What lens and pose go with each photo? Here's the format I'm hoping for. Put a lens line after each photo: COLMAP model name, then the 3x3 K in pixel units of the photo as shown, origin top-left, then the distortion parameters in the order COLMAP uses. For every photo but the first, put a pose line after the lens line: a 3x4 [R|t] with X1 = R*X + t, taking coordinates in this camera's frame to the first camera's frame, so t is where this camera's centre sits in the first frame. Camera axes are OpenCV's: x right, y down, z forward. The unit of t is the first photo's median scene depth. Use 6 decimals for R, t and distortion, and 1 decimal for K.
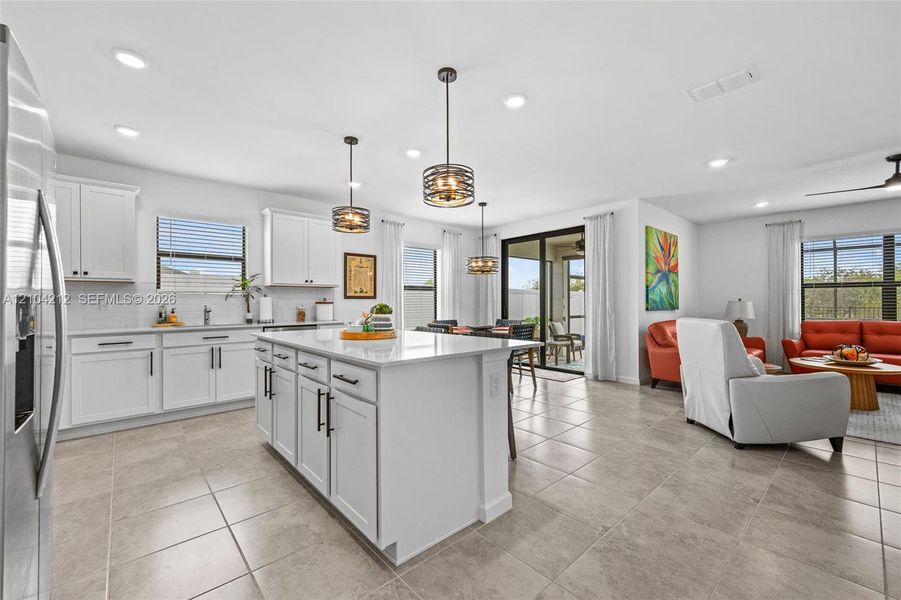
lens RADIAL K [[372.9, 0, 452.1], [0, 372.9, 300.4], [0, 0, 1]] dist [0.008893, 0.000088]
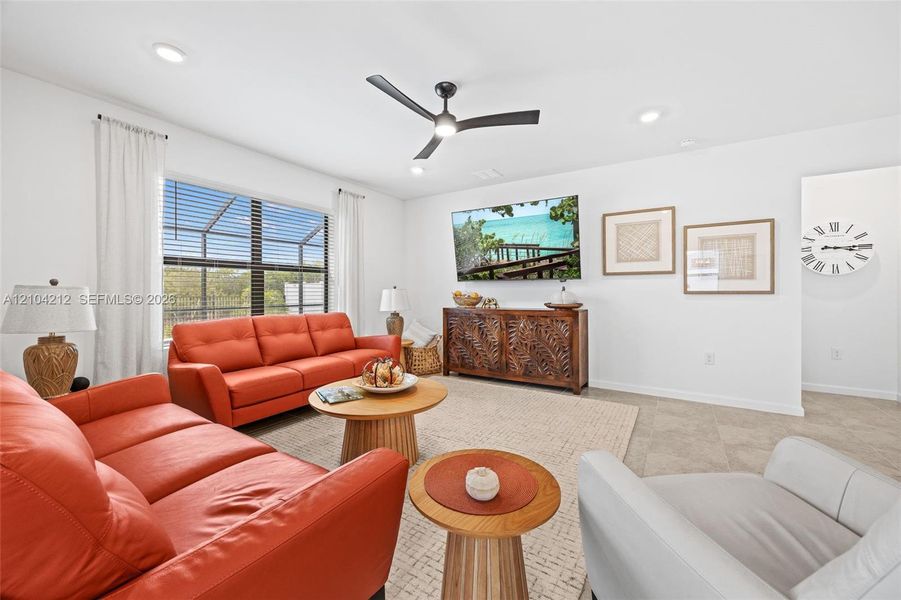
lens RADIAL K [[358.1, 0, 454.9], [0, 358.1, 291.1], [0, 0, 1]] dist [0.004635, -0.001930]
pose [[-0.268581, 0.003050, 0.963252, 0.355461], [-0.005788, 0.999972, -0.004780, 0.008111], [-0.963240, -0.006859, -0.268556, 0.819983]]
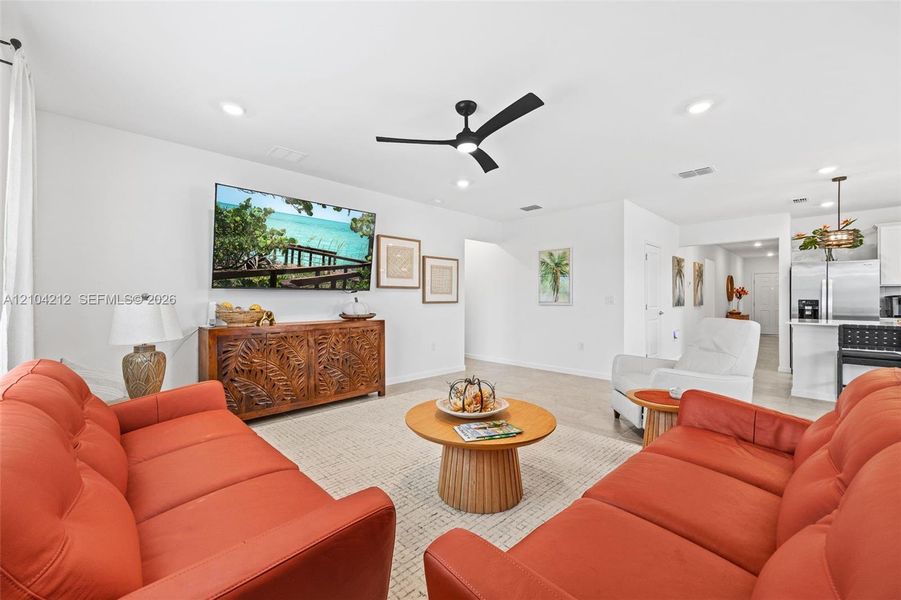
lens RADIAL K [[358.1, 0, 455.2], [0, 358.1, 294.0], [0, 0, 1]] dist [0.004635, -0.001930]
pose [[-0.999446, 0.000462, -0.033293, 0.859393], [0.001161, 0.999779, -0.021002, 0.002655], [0.033276, -0.021029, -0.999225, 1.197450]]
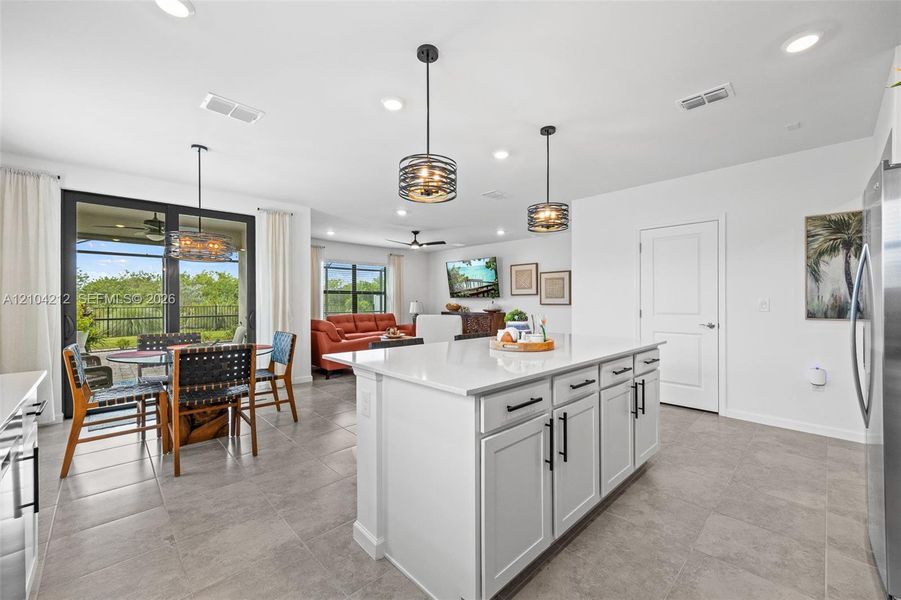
lens RADIAL K [[358.1, 0, 458.0], [0, 358.1, 303.8], [0, 0, 1]] dist [0.004635, -0.001930]
pose [[-0.048942, -0.007997, 0.998770, -0.543711], [-0.004977, 0.999957, 0.007763, -0.006253], [-0.998789, -0.004591, -0.048979, 0.607927]]
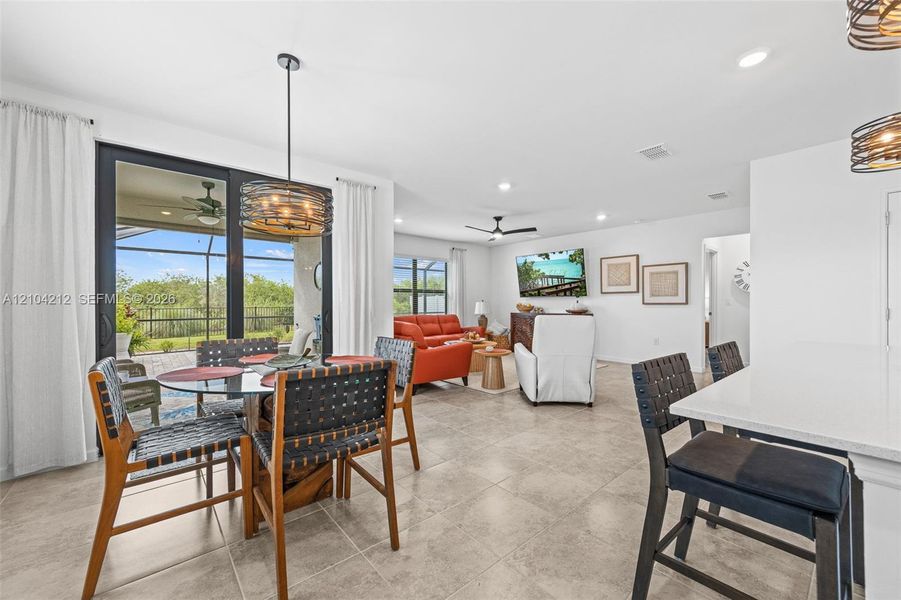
lens RADIAL K [[358.1, 0, 458.9], [0, 358.1, 306.9], [0, 0, 1]] dist [0.004635, -0.001930]
pose [[0.012501, -0.009426, 0.999877, -0.323995], [-0.005344, 0.999941, 0.009494, 0.007575], [-0.999908, -0.005462, 0.012450, 0.811549]]
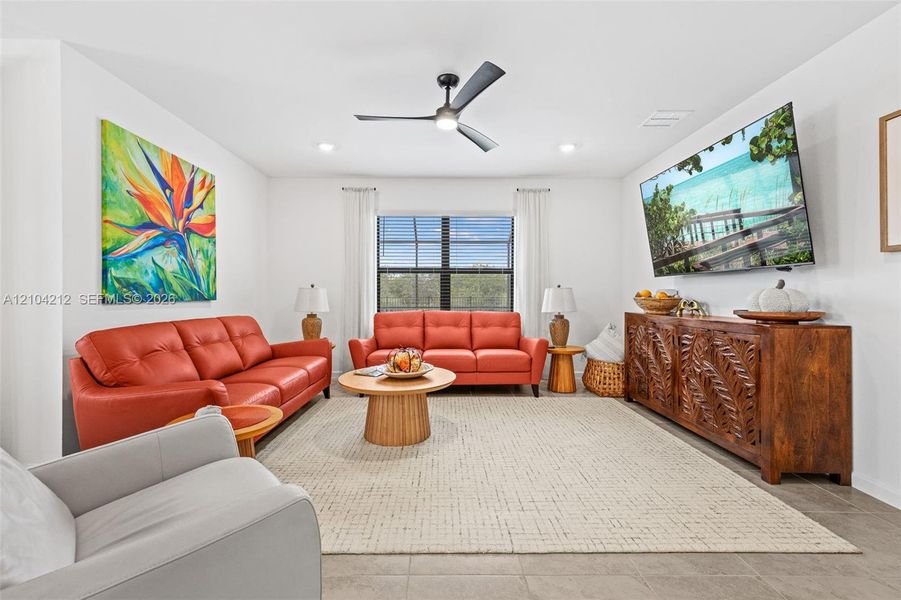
lens RADIAL K [[390.3, 0, 444.9], [0, 390.3, 297.1], [0, 0, 1]] dist [0.003525, 0.001572]
pose [[0.666681, -0.004097, 0.745332, 0.442205], [-0.007149, 0.999904, 0.011891, 0.010657], [-0.745309, -0.013255, 0.666588, 0.361035]]
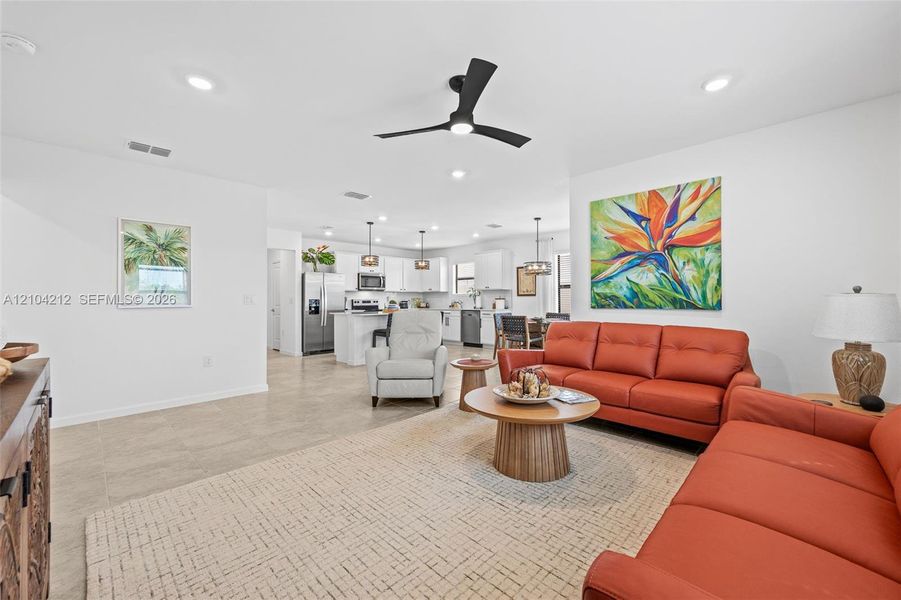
lens RADIAL K [[358.1, 0, 456.0], [0, 358.1, 298.8], [0, 0, 1]] dist [0.004635, -0.001930]
pose [[0.061762, -0.000111, -0.998091, 1.271928], [0.012757, 0.999918, 0.000678, 0.002641], [0.998009, -0.012775, 0.061758, 0.665833]]
